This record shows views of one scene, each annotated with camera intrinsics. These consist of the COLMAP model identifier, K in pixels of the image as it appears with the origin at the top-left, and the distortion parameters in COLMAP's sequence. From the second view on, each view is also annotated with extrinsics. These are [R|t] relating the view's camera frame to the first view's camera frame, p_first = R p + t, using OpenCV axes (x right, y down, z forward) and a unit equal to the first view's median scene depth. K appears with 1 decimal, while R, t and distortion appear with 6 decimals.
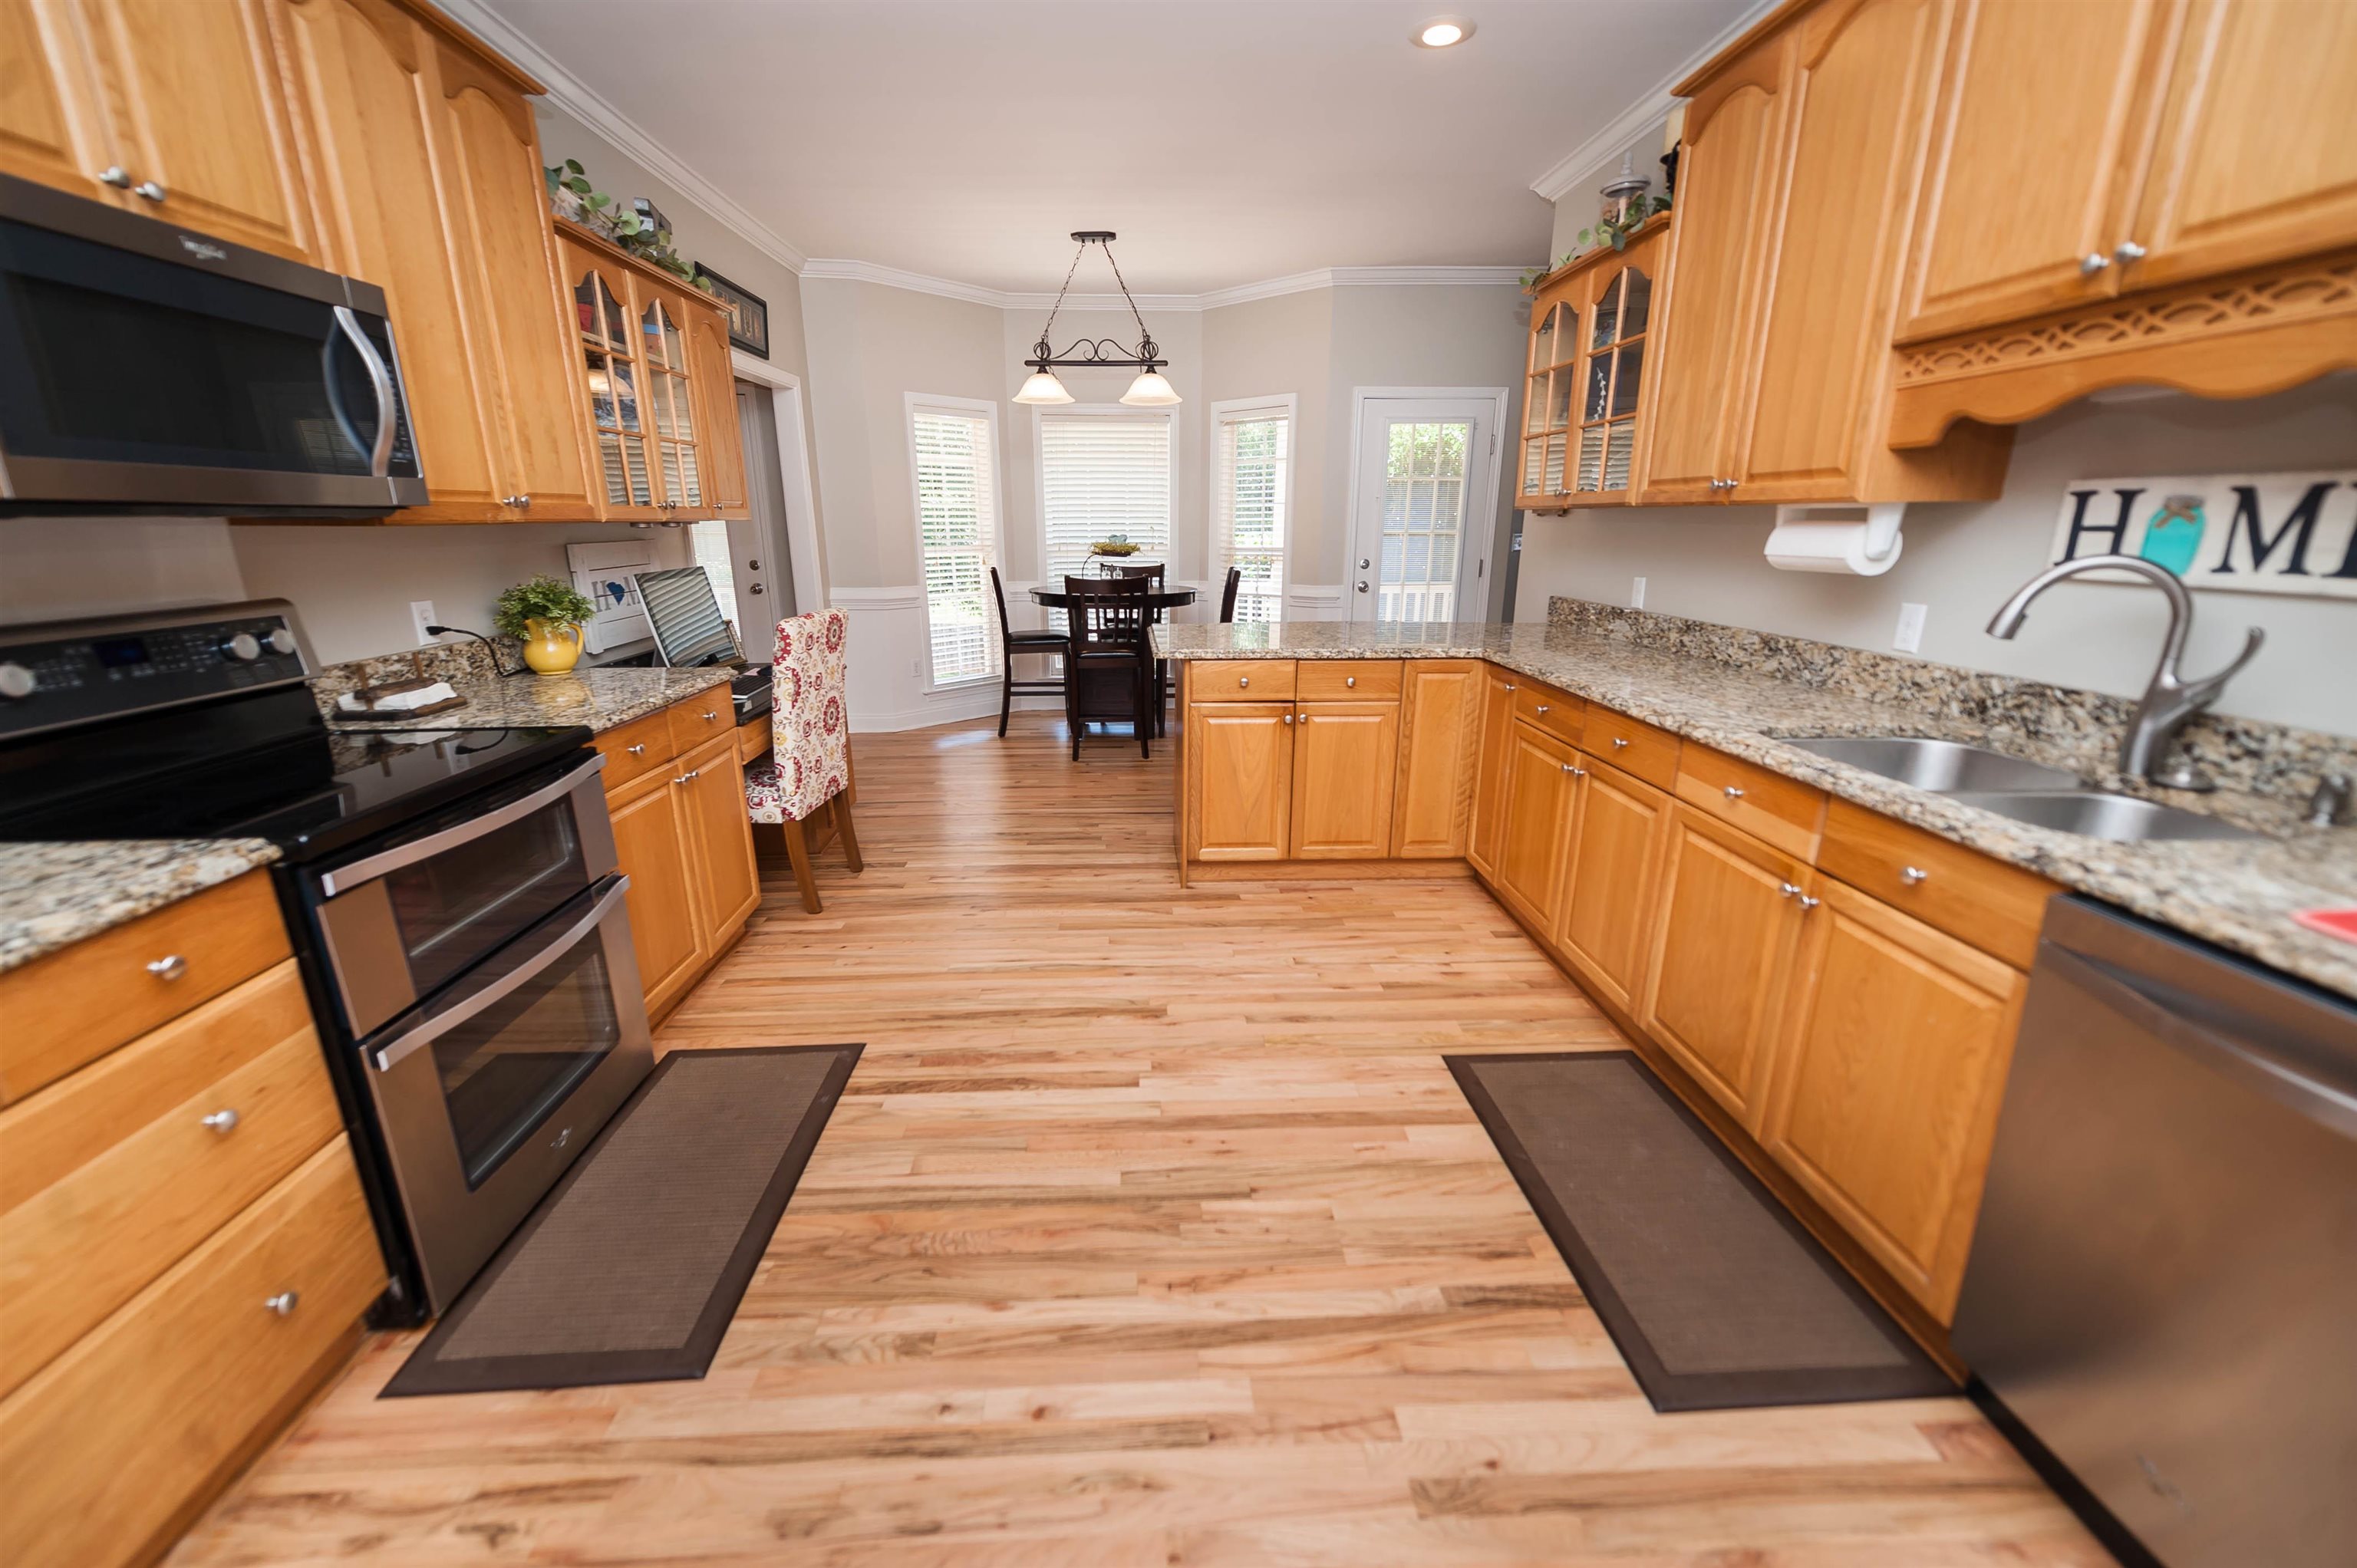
lens RADIAL K [[924.1, 0, 1169.1], [0, 924.1, 788.9], [0, 0, 1]] dist [0.015354, -0.006089]
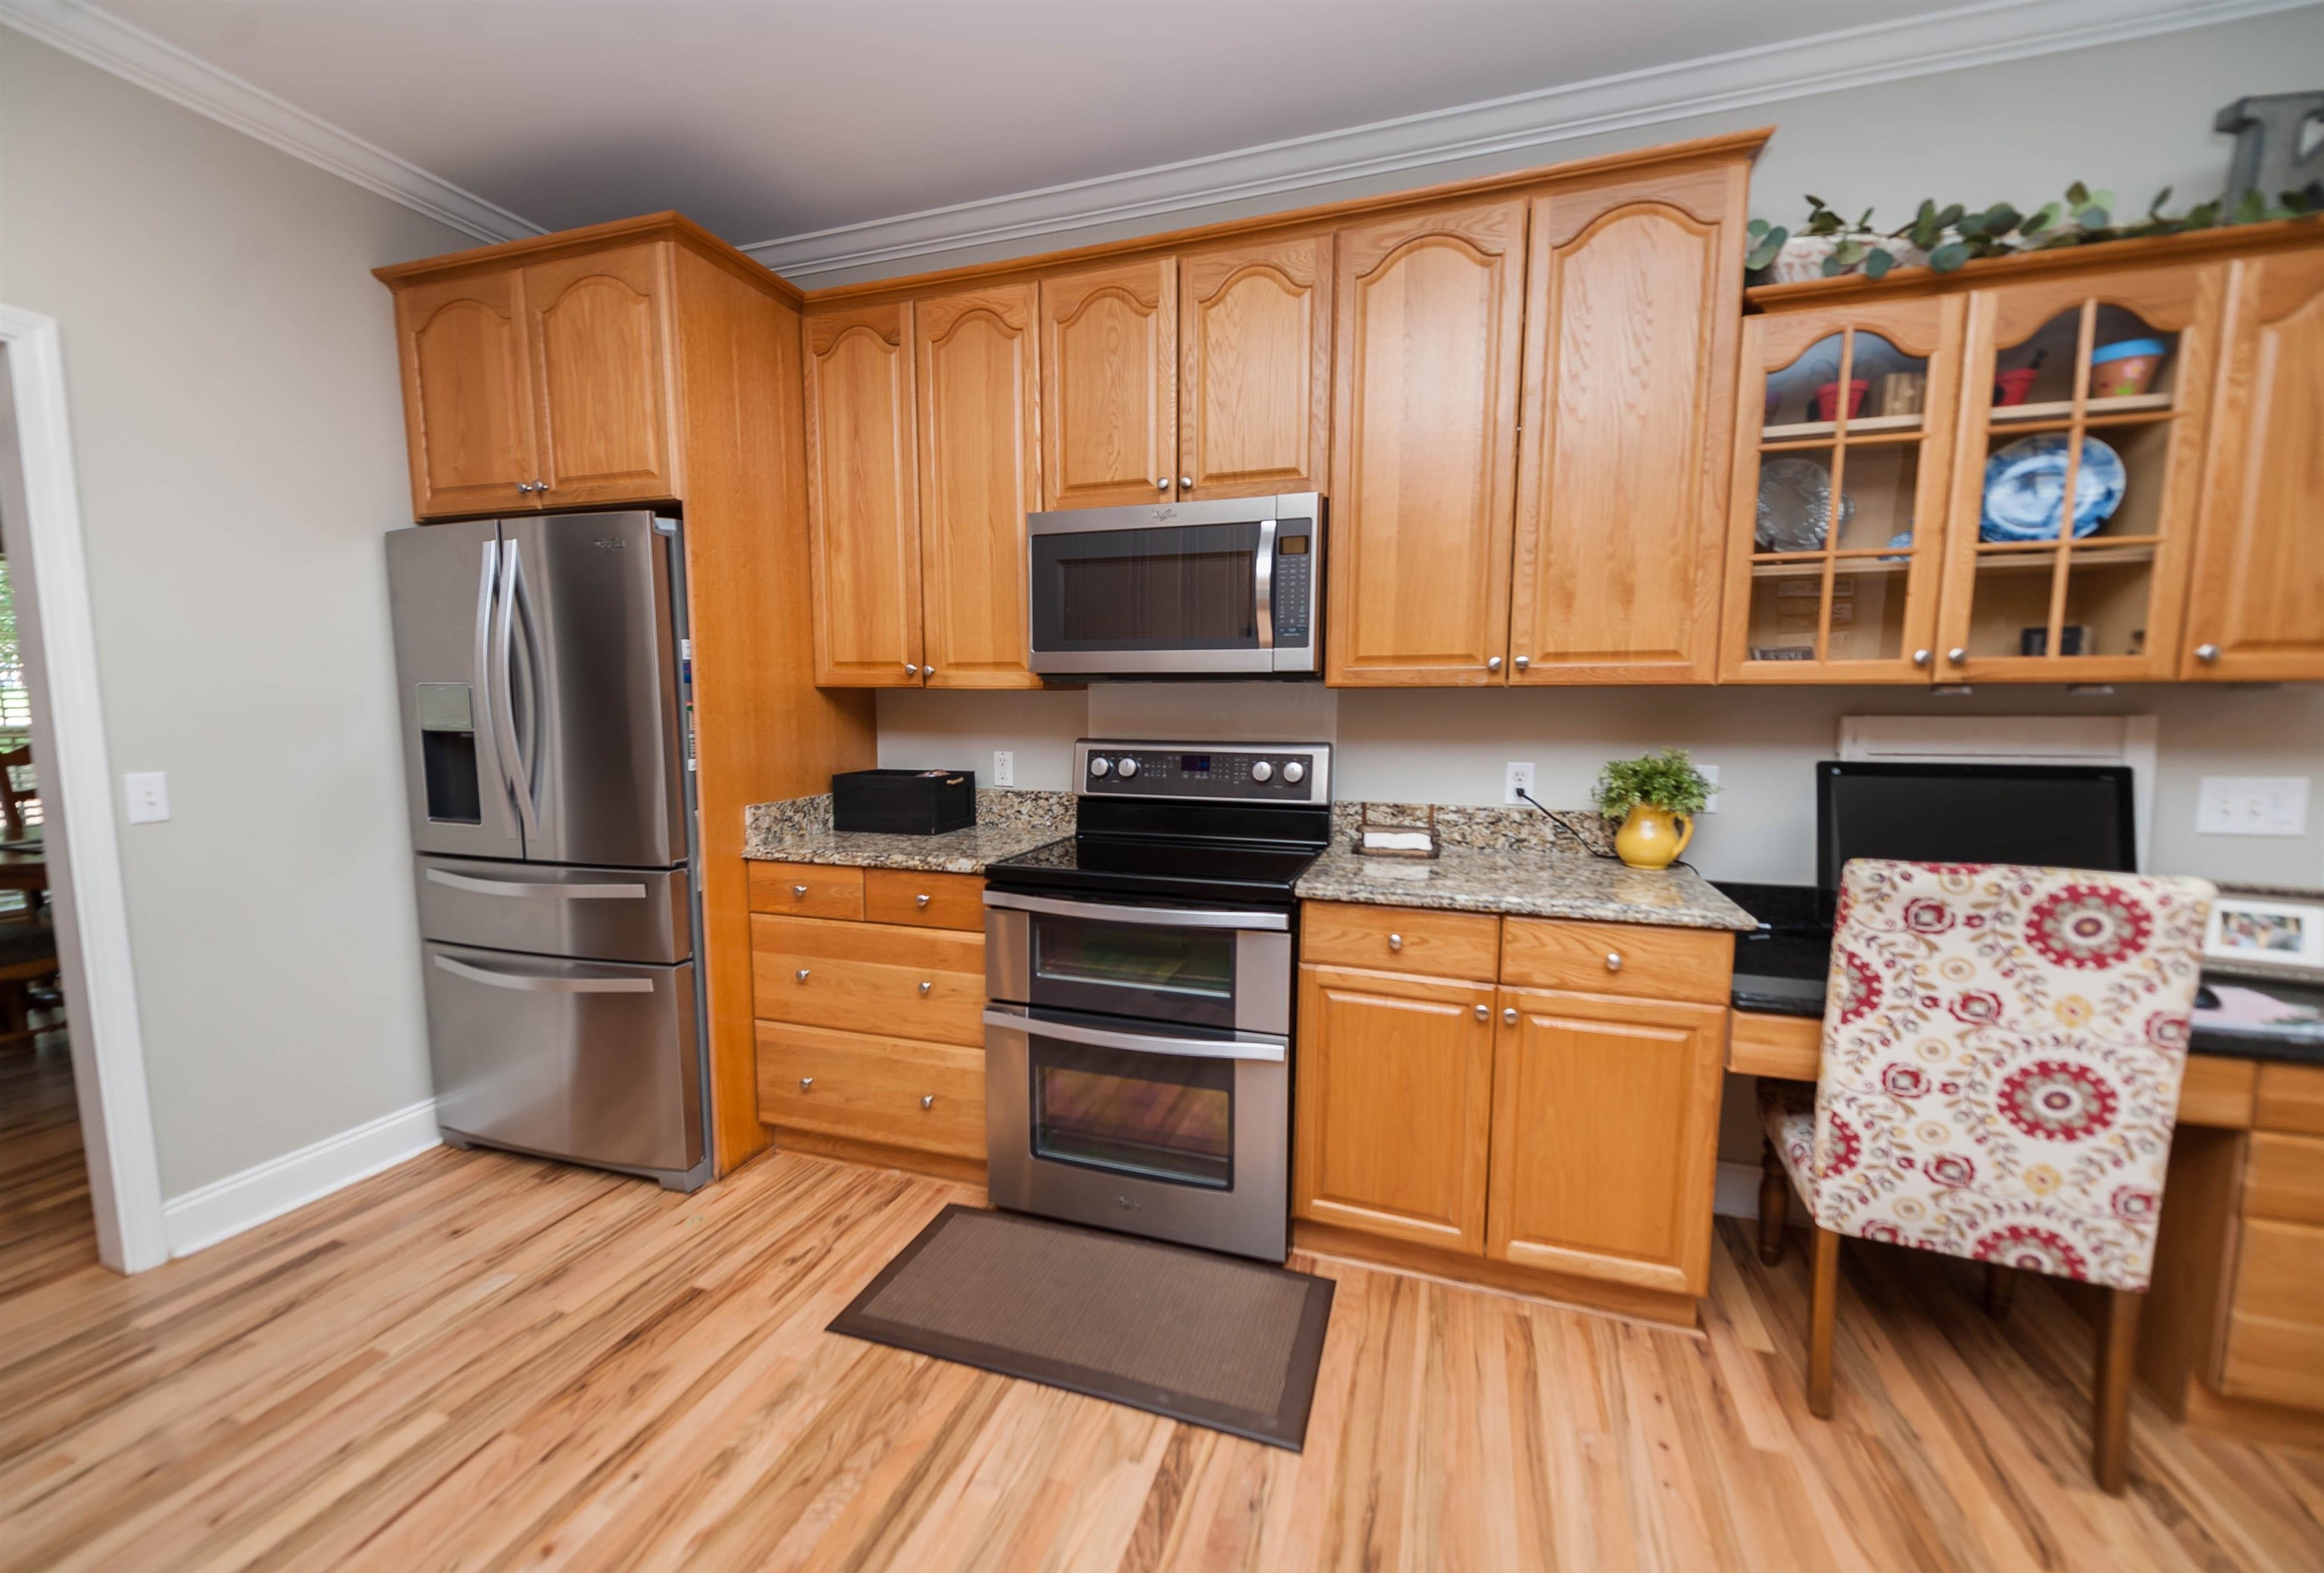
lens RADIAL K [[924.6, 0, 1146.7], [0, 924.6, 796.5], [0, 0, 1]] dist [0.020832, -0.010329]
pose [[-0.367572, 0.103063, -0.924267, 0.300553], [-0.261794, 0.942184, 0.209173, -0.299274], [0.892387, 0.318853, -0.319339, 1.072787]]
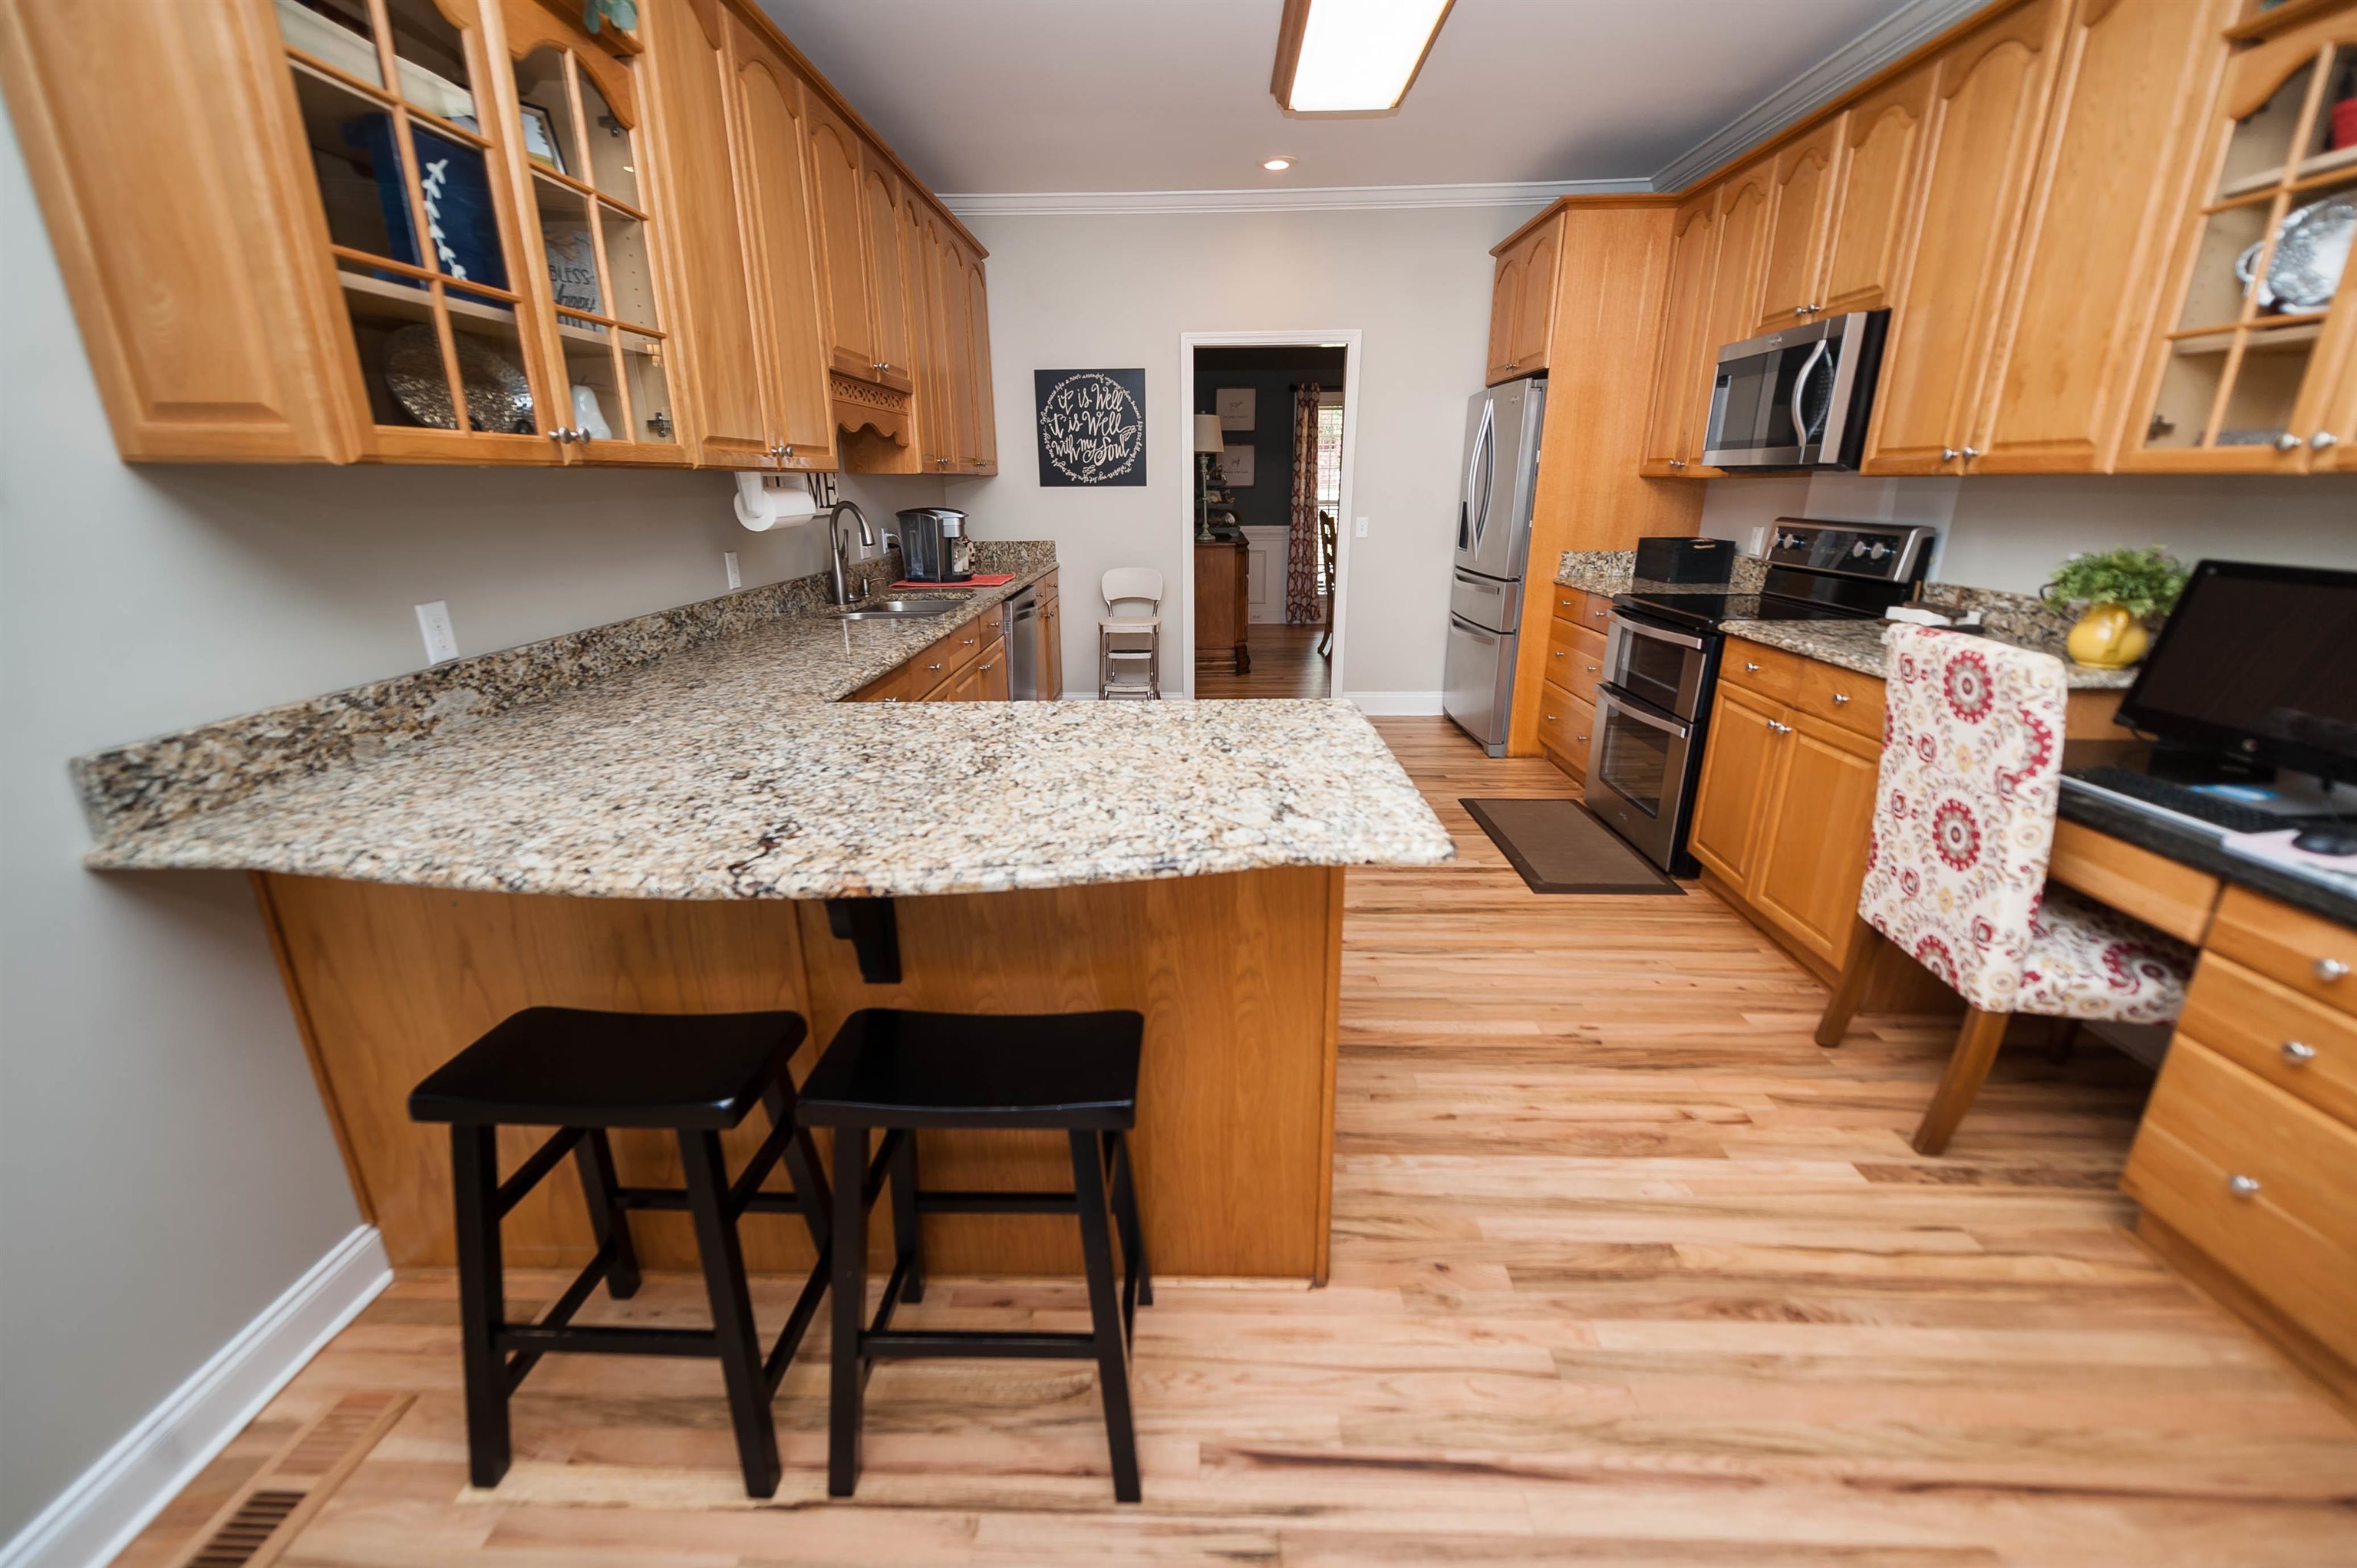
lens RADIAL K [[942.0, 0, 1170.9], [0, 942.0, 788.9], [0, 0, 1]] dist [0.017693, -0.008149]
pose [[-0.997001, -0.013888, 0.076131, 0.082895], [0.031682, 0.824291, 0.565279, -0.657824], [-0.070604, 0.565996, -0.821379, 2.245748]]
